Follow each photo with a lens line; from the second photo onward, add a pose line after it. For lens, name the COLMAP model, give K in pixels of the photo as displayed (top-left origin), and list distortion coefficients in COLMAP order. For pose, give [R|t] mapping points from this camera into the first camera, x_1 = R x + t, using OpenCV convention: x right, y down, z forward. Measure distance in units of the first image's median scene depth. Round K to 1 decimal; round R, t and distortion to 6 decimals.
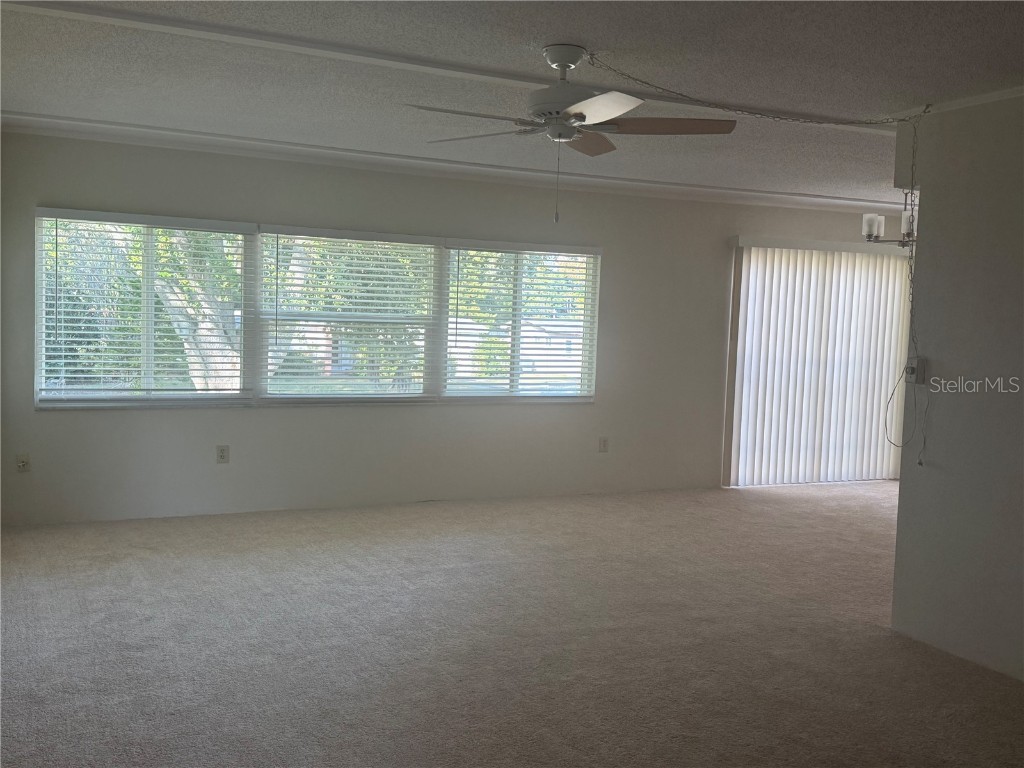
lens RADIAL K [[992.2, 0, 514.8], [0, 992.2, 359.8], [0, 0, 1]] dist [0.165996, -0.274543]
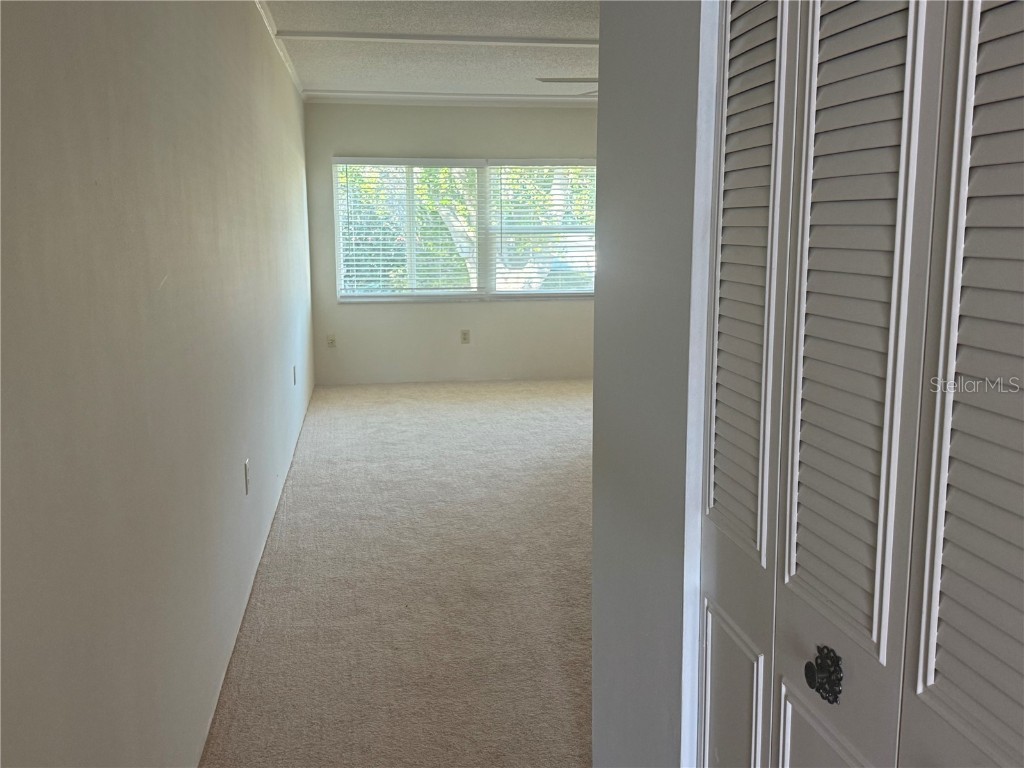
lens RADIAL K [[992.2, 0, 514.8], [0, 992.2, 359.8], [0, 0, 1]] dist [0.165996, -0.274543]
pose [[0.958359, 0.000397, -0.285567, 0.157242], [0.022592, 0.996759, 0.077203, 0.025364], [0.284672, -0.080440, 0.955244, -0.256709]]
